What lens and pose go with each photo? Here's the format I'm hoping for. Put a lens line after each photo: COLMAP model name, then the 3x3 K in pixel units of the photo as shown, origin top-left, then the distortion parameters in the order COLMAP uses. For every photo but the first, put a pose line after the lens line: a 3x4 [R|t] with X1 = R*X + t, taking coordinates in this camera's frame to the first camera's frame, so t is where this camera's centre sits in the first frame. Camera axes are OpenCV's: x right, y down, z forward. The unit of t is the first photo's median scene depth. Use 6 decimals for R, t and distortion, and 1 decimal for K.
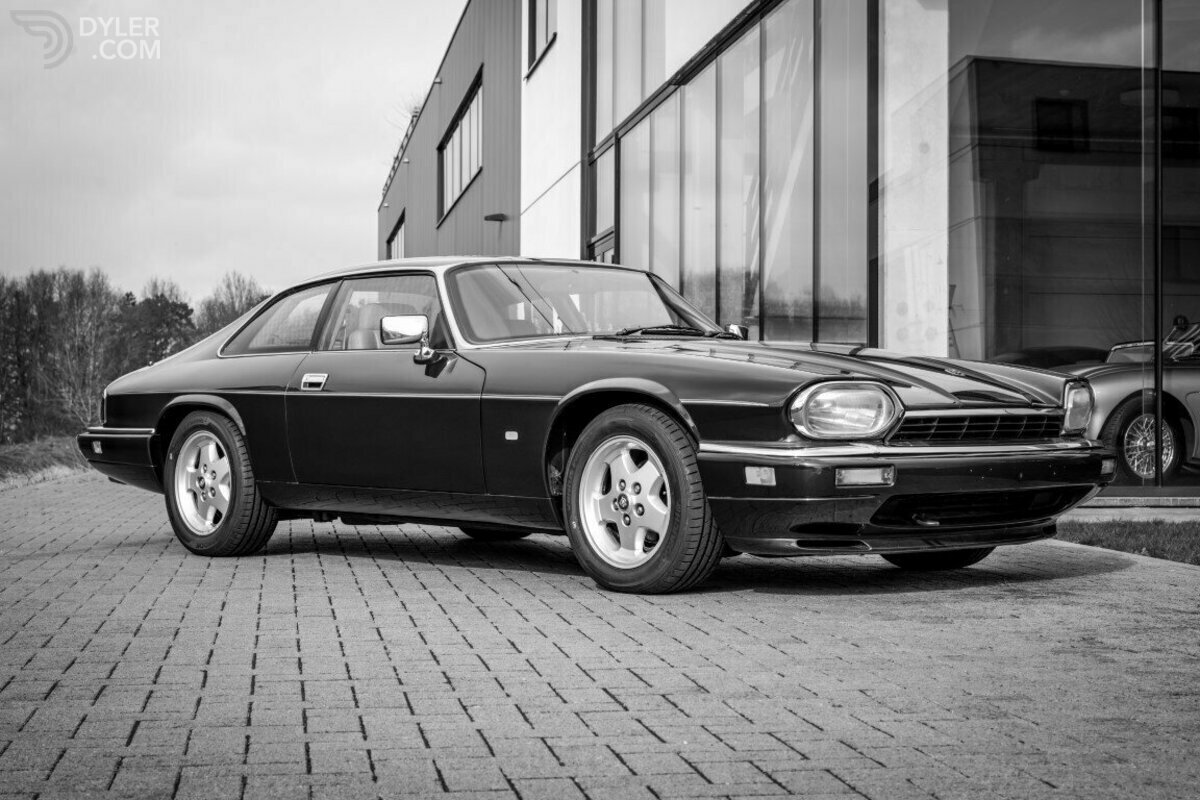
lens RADIAL K [[2210.9, 0, 600.0], [0, 2210.9, 400.0], [0, 0, 1]] dist [-0.025974, 0.139364]
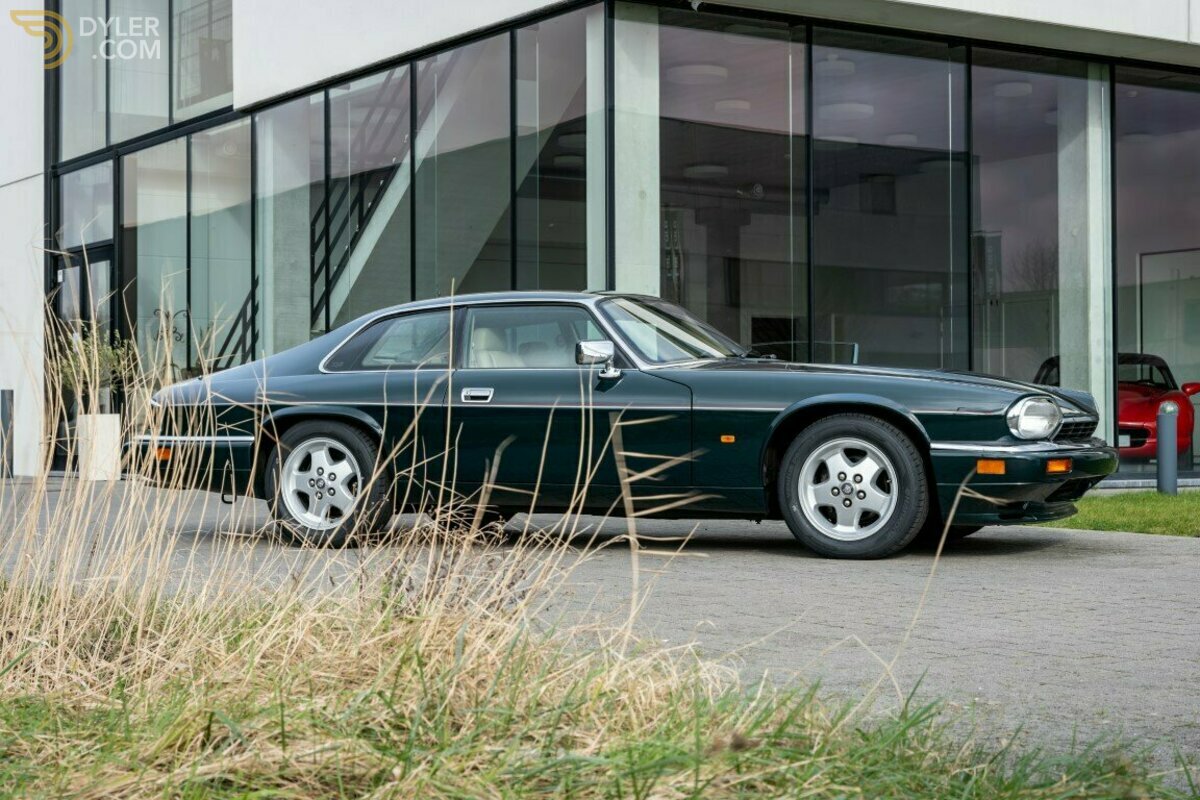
lens RADIAL K [[2210.9, 0, 600.0], [0, 2210.9, 400.0], [0, 0, 1]] dist [-0.025974, 0.139364]
pose [[0.910012, -0.000015, 0.414581, -0.644599], [0.000727, 0.999999, -0.001559, -0.004352], [-0.414580, 0.001721, 0.910011, -0.118318]]
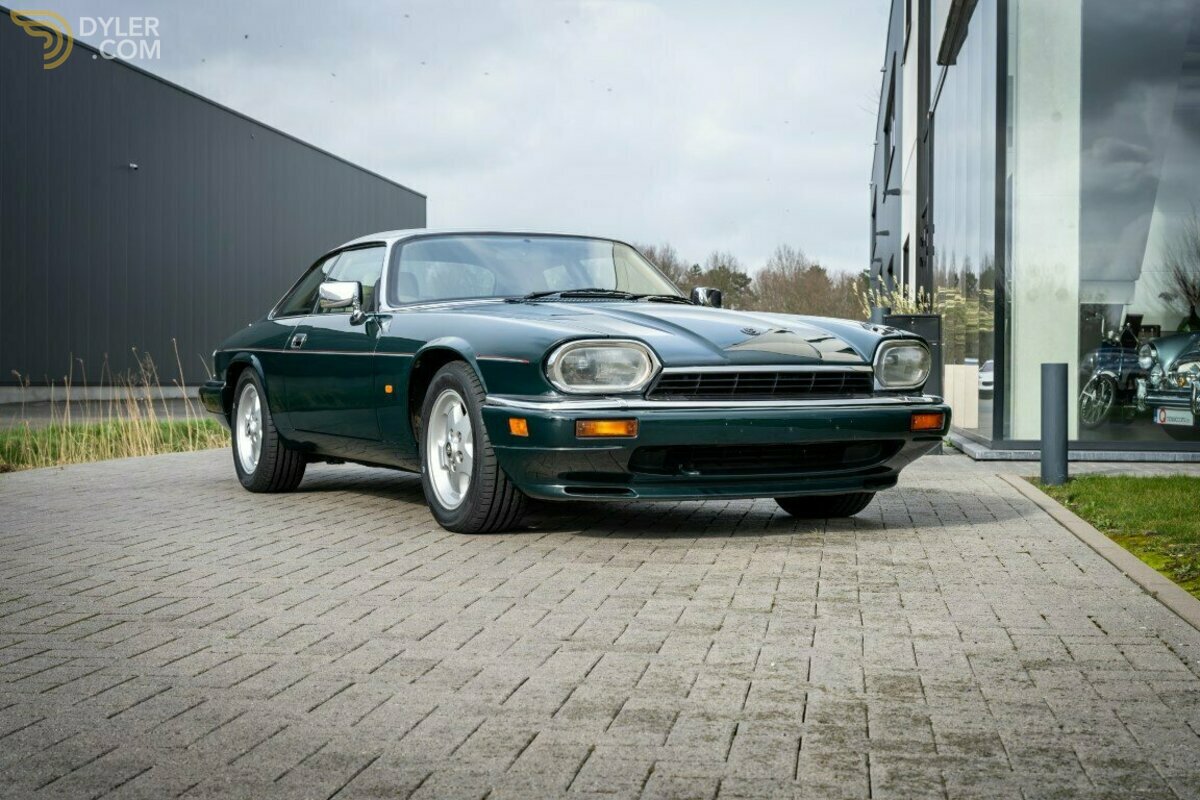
lens RADIAL K [[1934.3, 0, 600.0], [0, 1934.3, 400.0], [0, 0, 1]] dist [0.019296, 0.021716]
pose [[0.961306, 0.006467, -0.275407, 0.341059], [-0.000363, 0.999753, 0.022211, -0.000010], [0.275482, -0.021252, 0.961071, 0.091204]]
